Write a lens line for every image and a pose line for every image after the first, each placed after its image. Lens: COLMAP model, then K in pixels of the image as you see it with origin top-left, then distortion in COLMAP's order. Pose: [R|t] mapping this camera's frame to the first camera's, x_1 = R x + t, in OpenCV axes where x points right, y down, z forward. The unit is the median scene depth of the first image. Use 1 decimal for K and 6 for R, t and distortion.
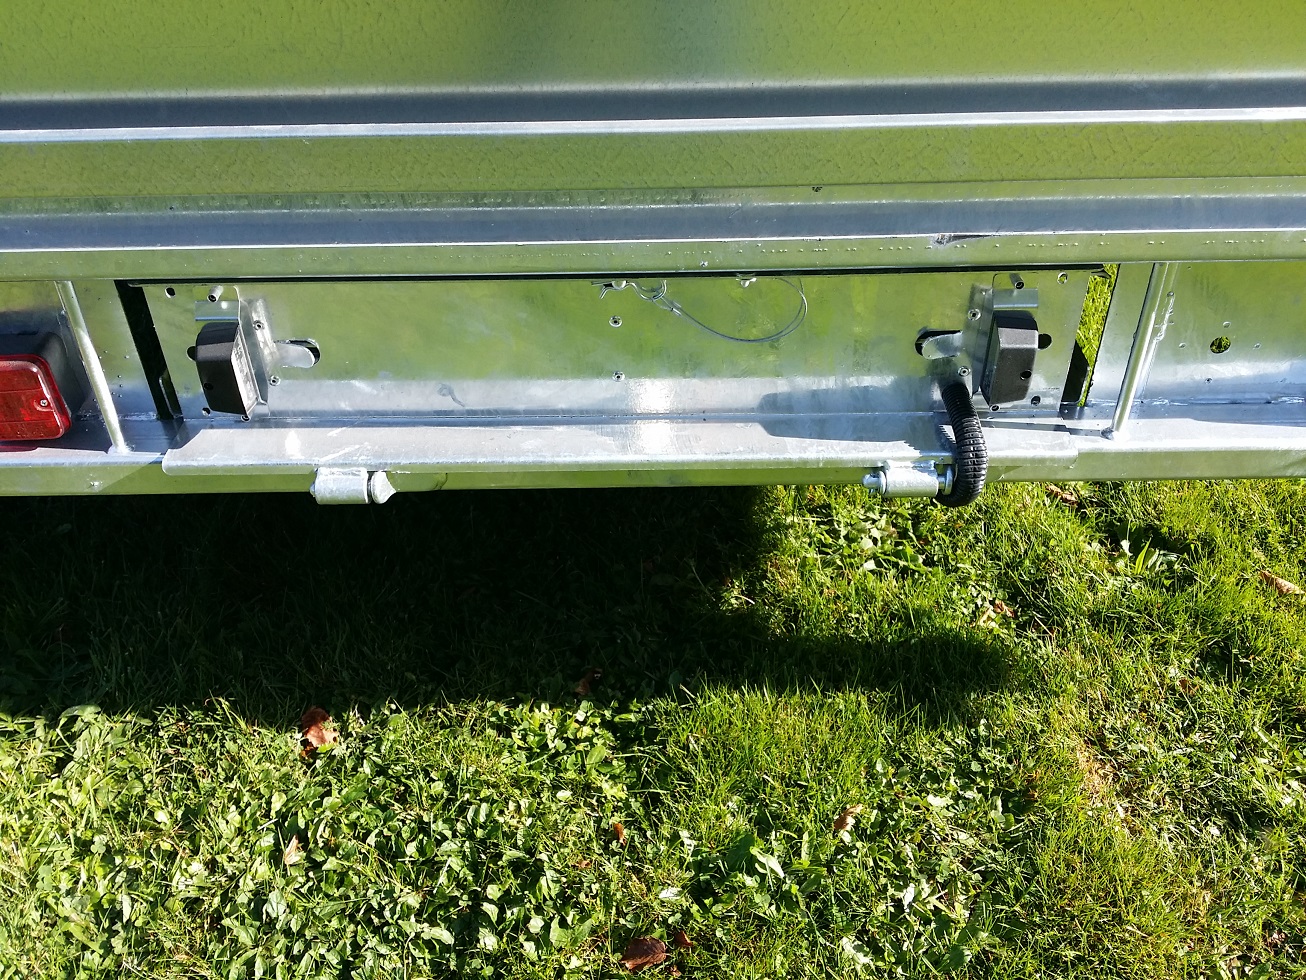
lens RADIAL K [[1190.4, 0, 653.0], [0, 1190.4, 490.0], [0, 0, 1]] dist [0.123469, -0.332856]
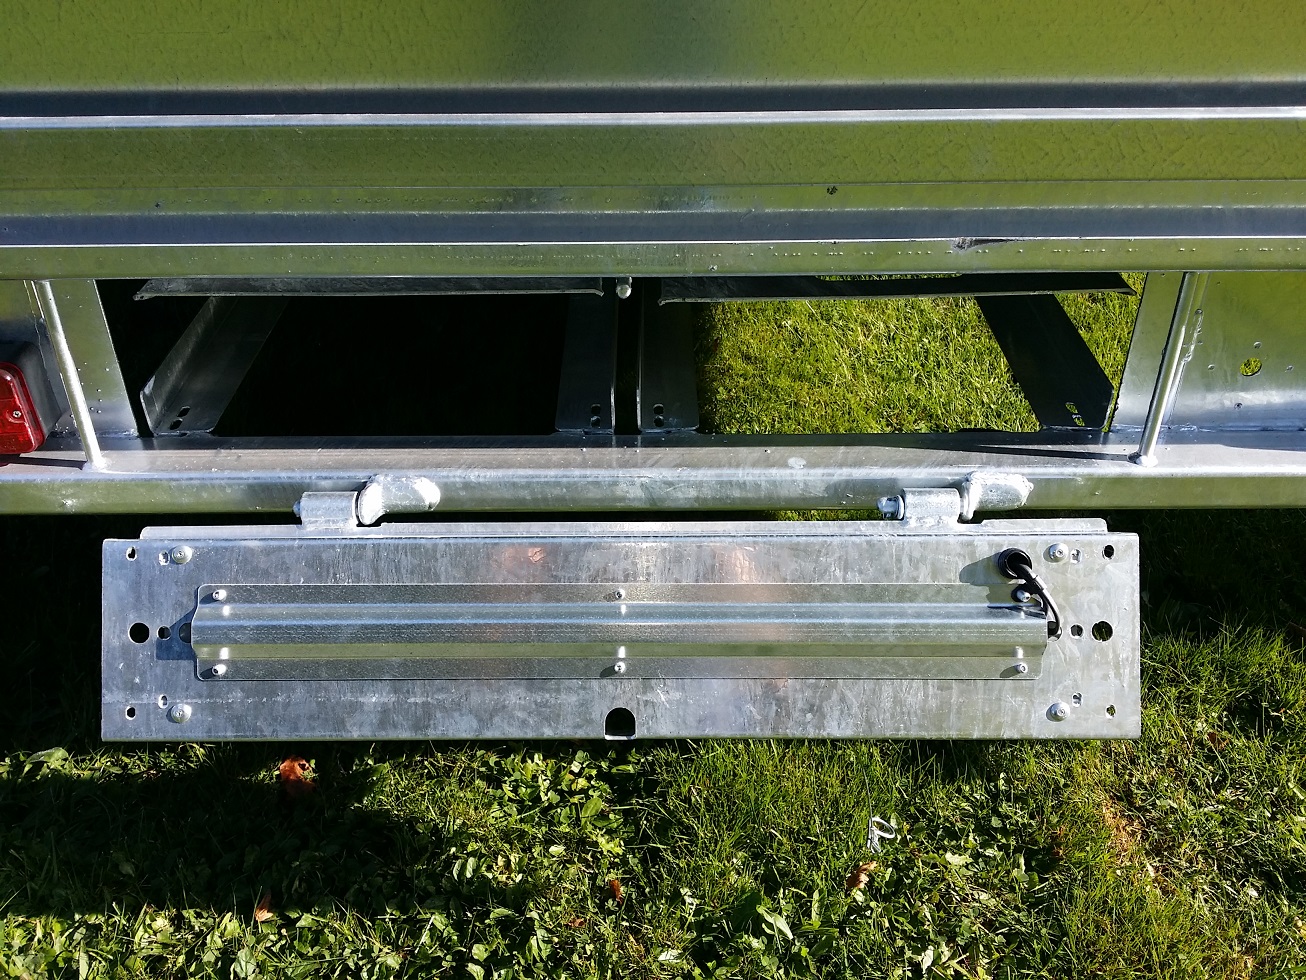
lens RADIAL K [[1181.9, 0, 652.8], [0, 1181.9, 499.7], [0, 0, 1]] dist [0.065432, -0.165176]
pose [[0.999939, 0.010411, 0.003643, -0.005941], [-0.010110, 0.997153, -0.074725, 0.052691], [-0.004411, 0.074683, 0.997198, 0.058083]]
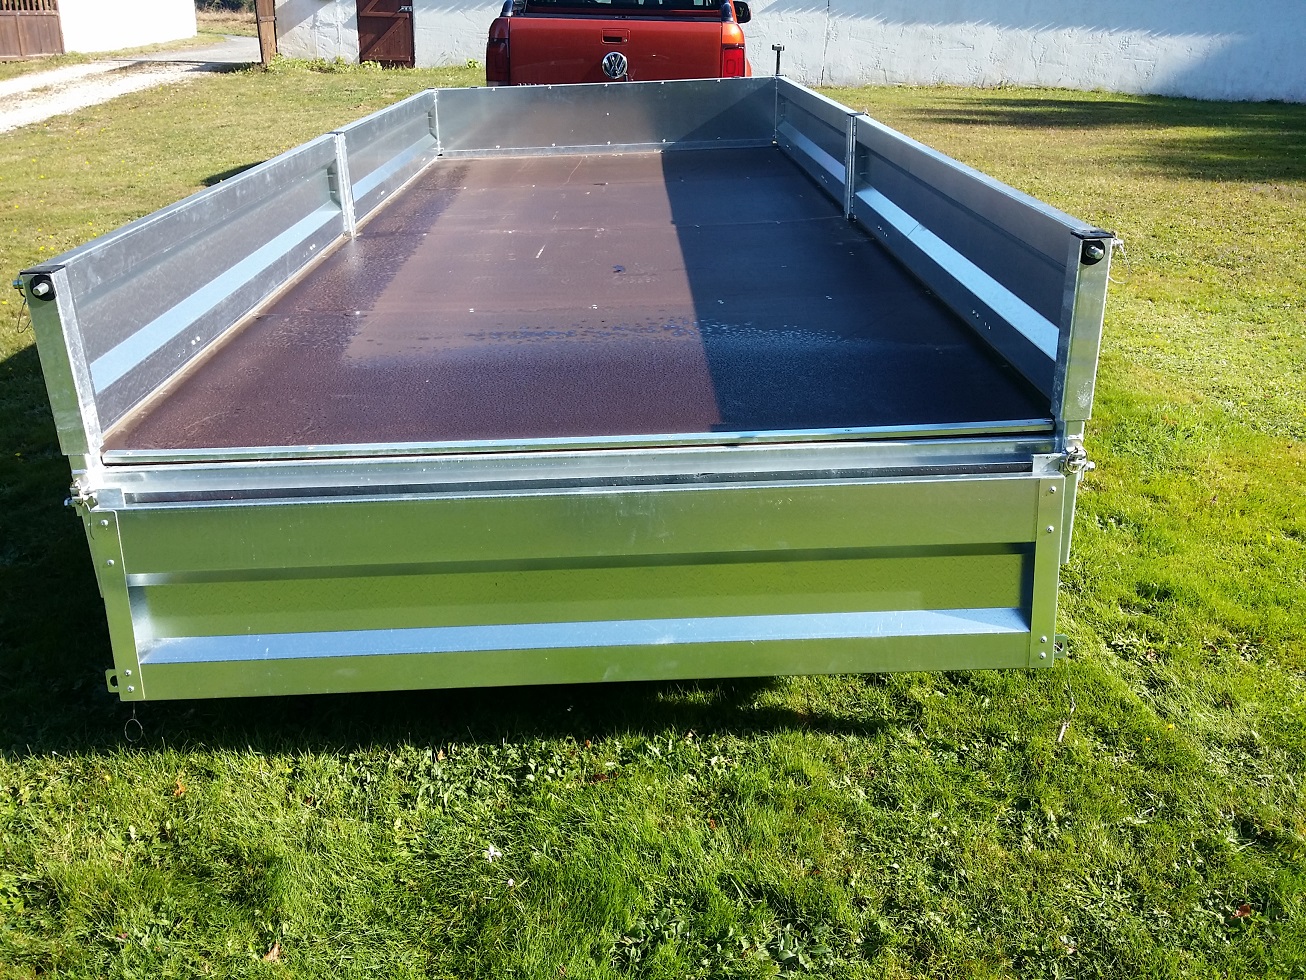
lens RADIAL K [[1181.9, 0, 652.8], [0, 1181.9, 499.7], [0, 0, 1]] dist [0.065432, -0.165176]
pose [[0.999738, -0.018074, 0.014028, 0.071767], [0.021113, 0.965011, -0.261358, 0.434912], [-0.008814, 0.261586, 0.965140, -1.274773]]
